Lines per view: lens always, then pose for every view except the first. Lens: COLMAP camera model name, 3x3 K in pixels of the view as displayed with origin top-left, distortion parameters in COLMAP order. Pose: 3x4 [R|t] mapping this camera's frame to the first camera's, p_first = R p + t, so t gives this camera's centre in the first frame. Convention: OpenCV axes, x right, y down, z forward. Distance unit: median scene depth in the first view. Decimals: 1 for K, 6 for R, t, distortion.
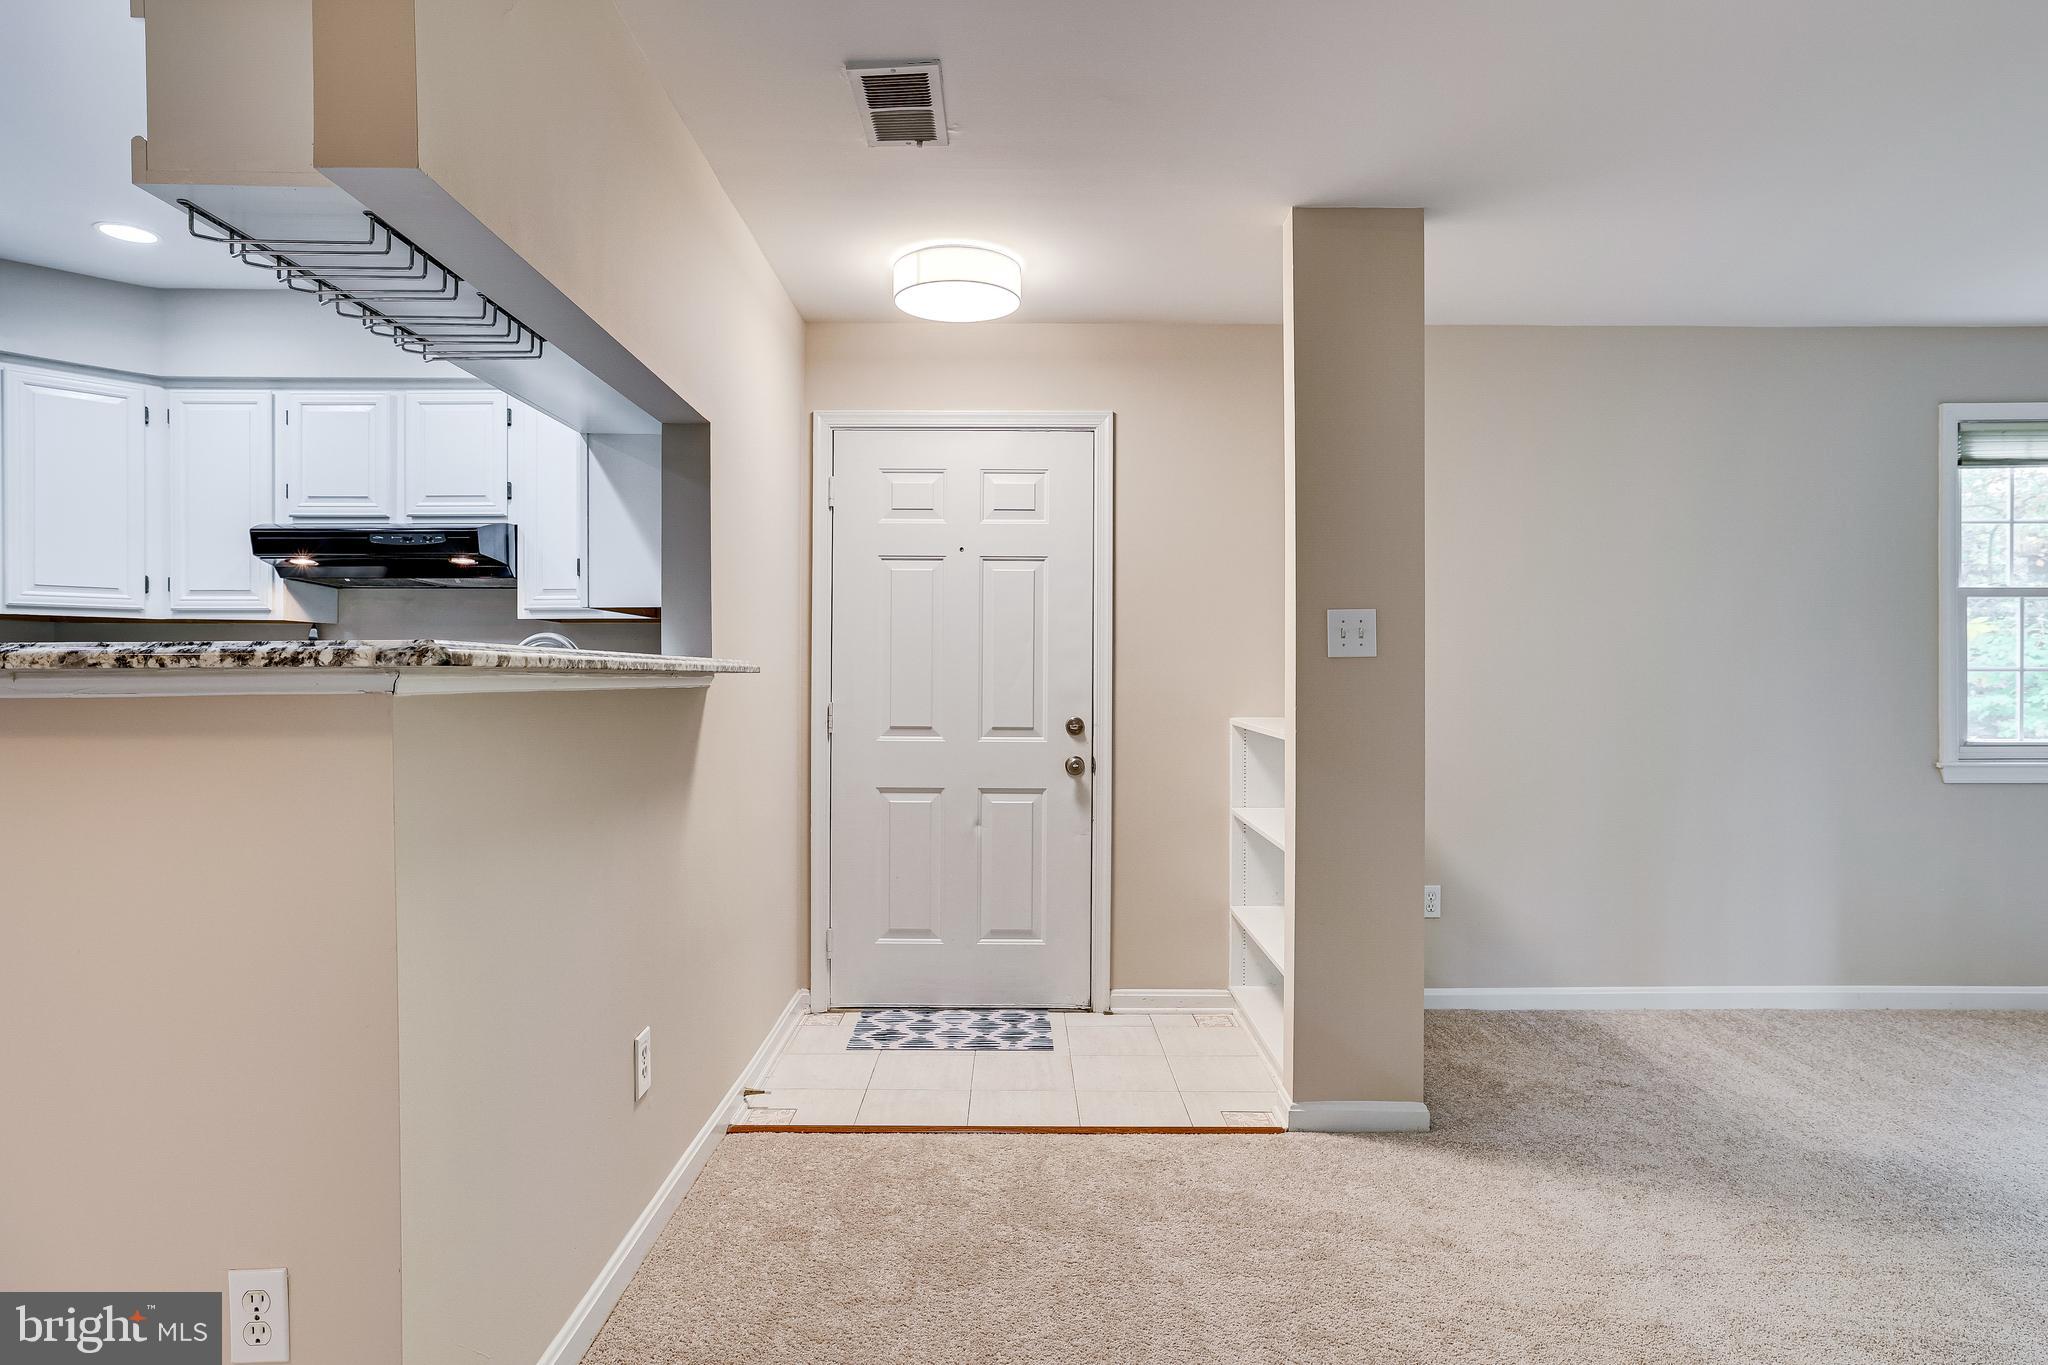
lens RADIAL K [[1116.4, 0, 1022.4], [0, 1116.4, 676.4], [0, 0, 1]] dist [-0.016781, 0.014183]
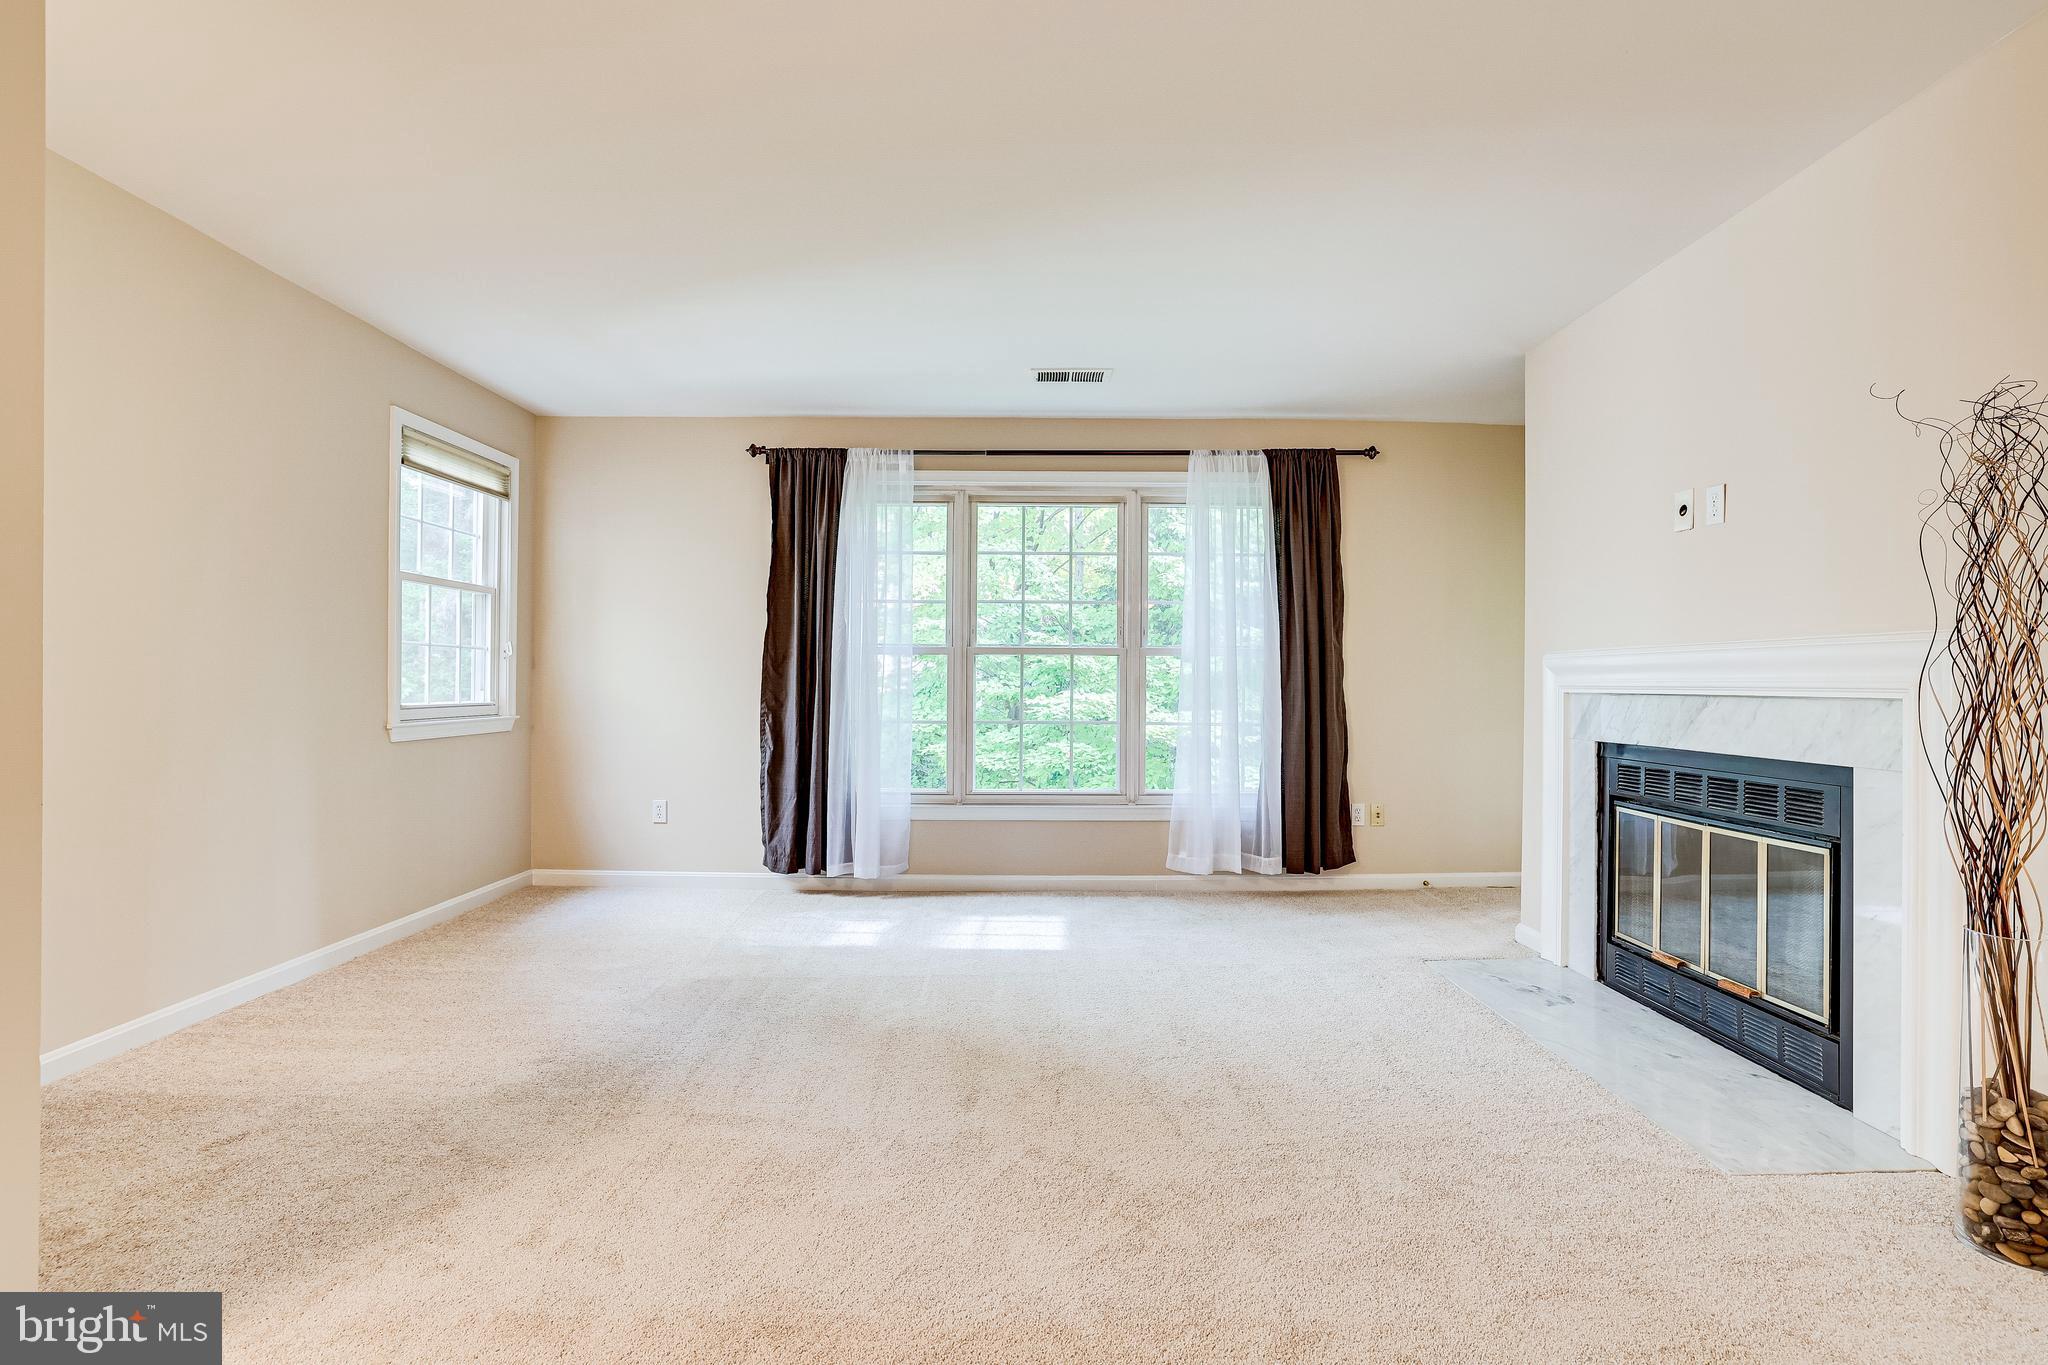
lens RADIAL K [[934.7, 0, 1002.8], [0, 934.7, 677.6], [0, 0, 1]] dist [-0.041225, 0.015823]
pose [[0.025647, 0.001325, 0.999670, -0.097794], [-0.001041, 0.999999, -0.001299, 0.034299], [-0.999671, -0.001007, 0.025648, 0.403681]]
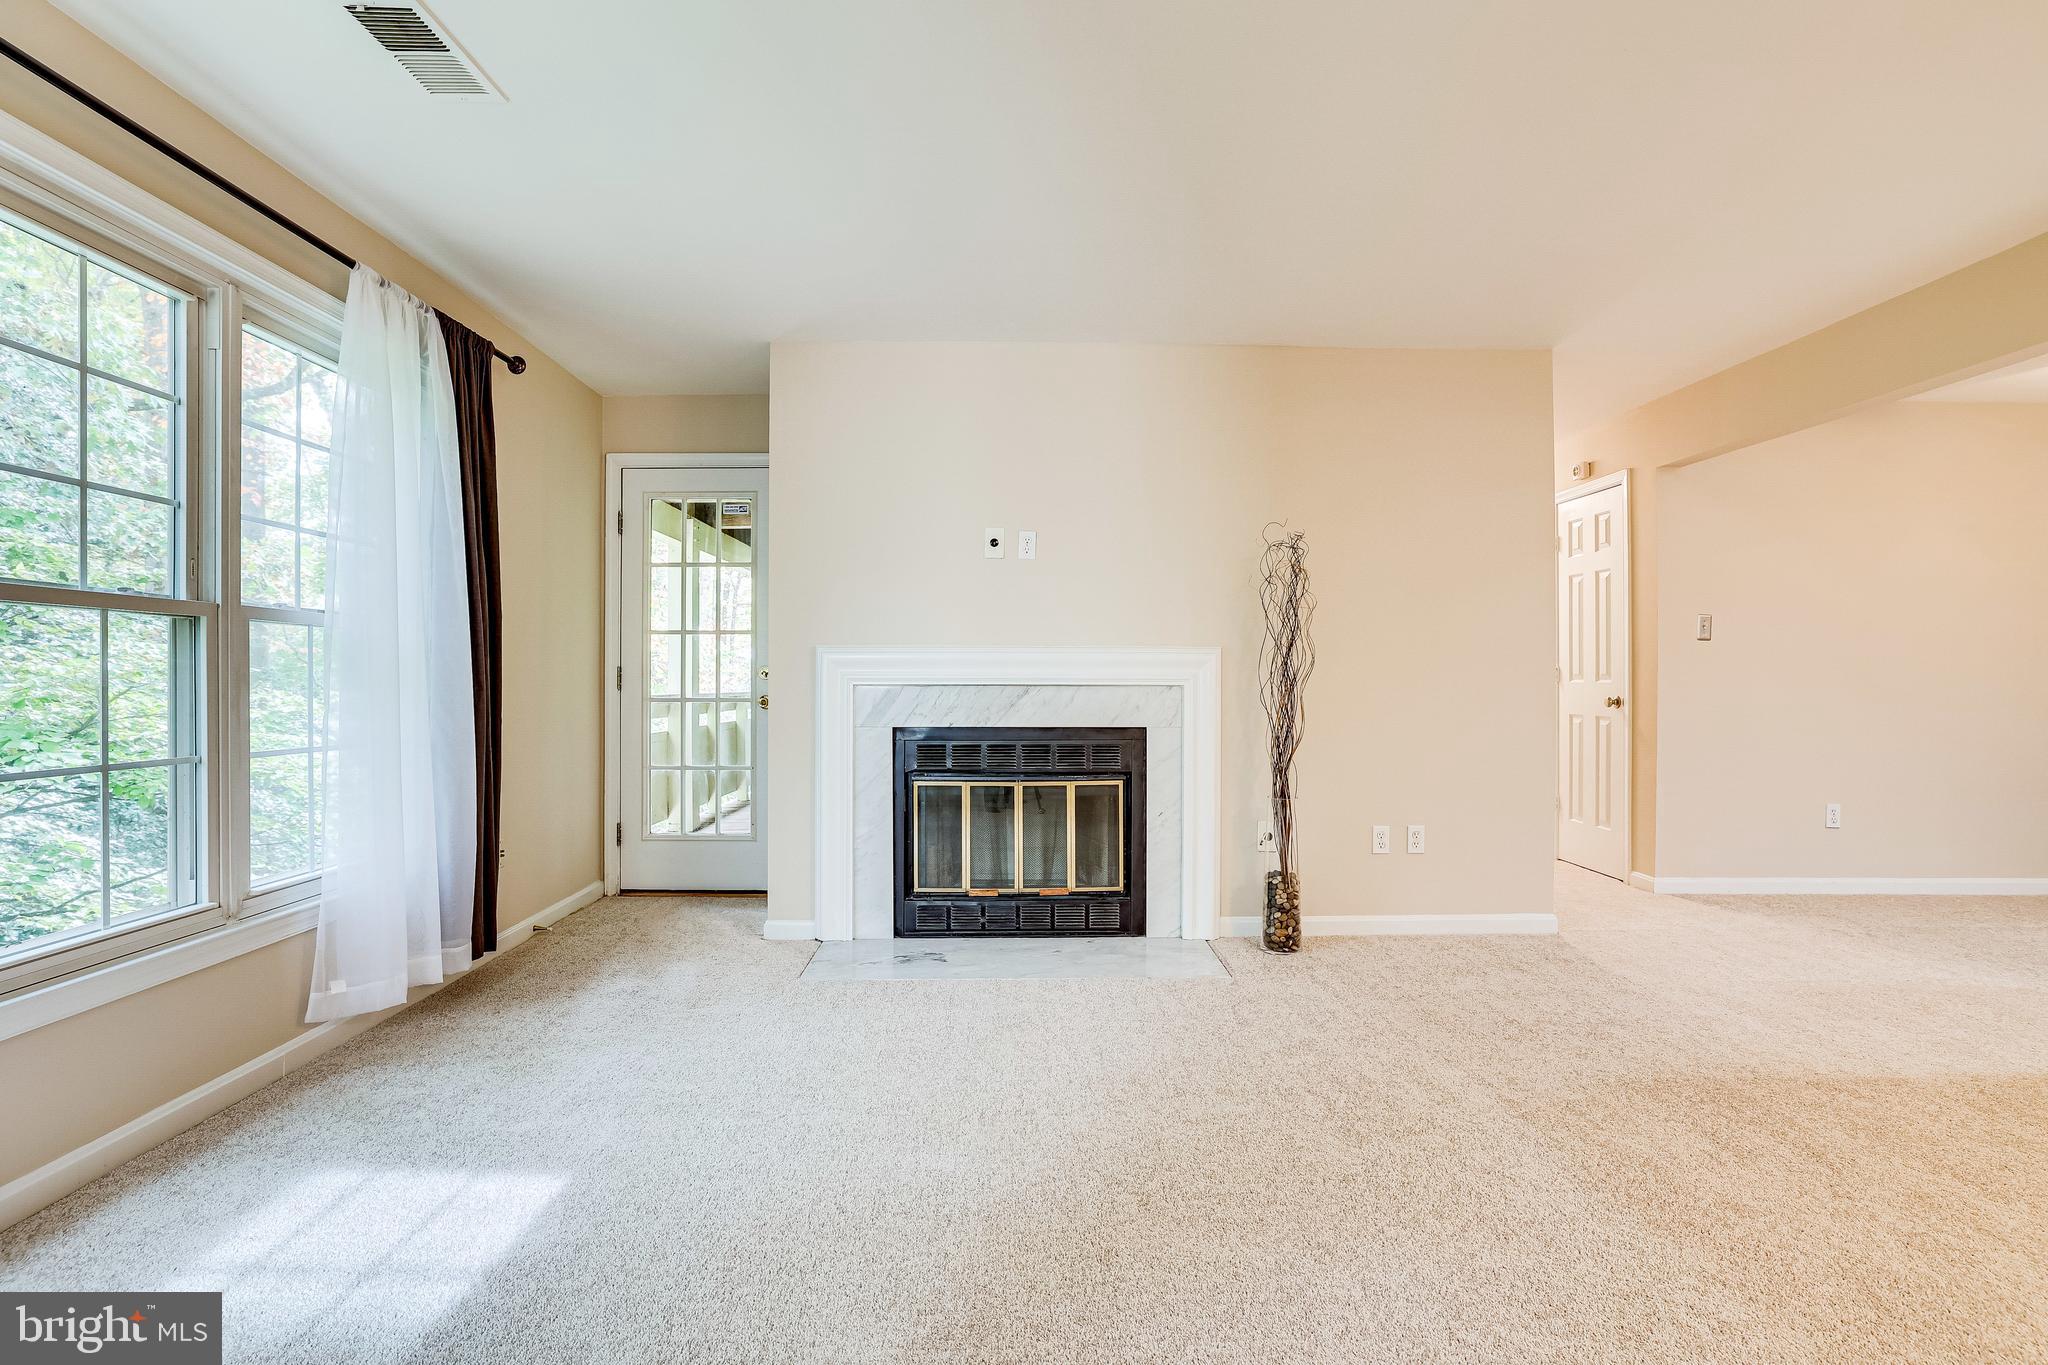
lens RADIAL K [[954.8, 0, 1089.8], [0, 954.8, 673.2], [0, 0, 1]] dist [-0.031312, 0.014444]
pose [[-0.999653, -0.005450, -0.025777, 0.615940], [-0.005375, 0.999981, -0.002994, 0.037141], [0.025793, -0.002855, -0.999663, 0.900034]]
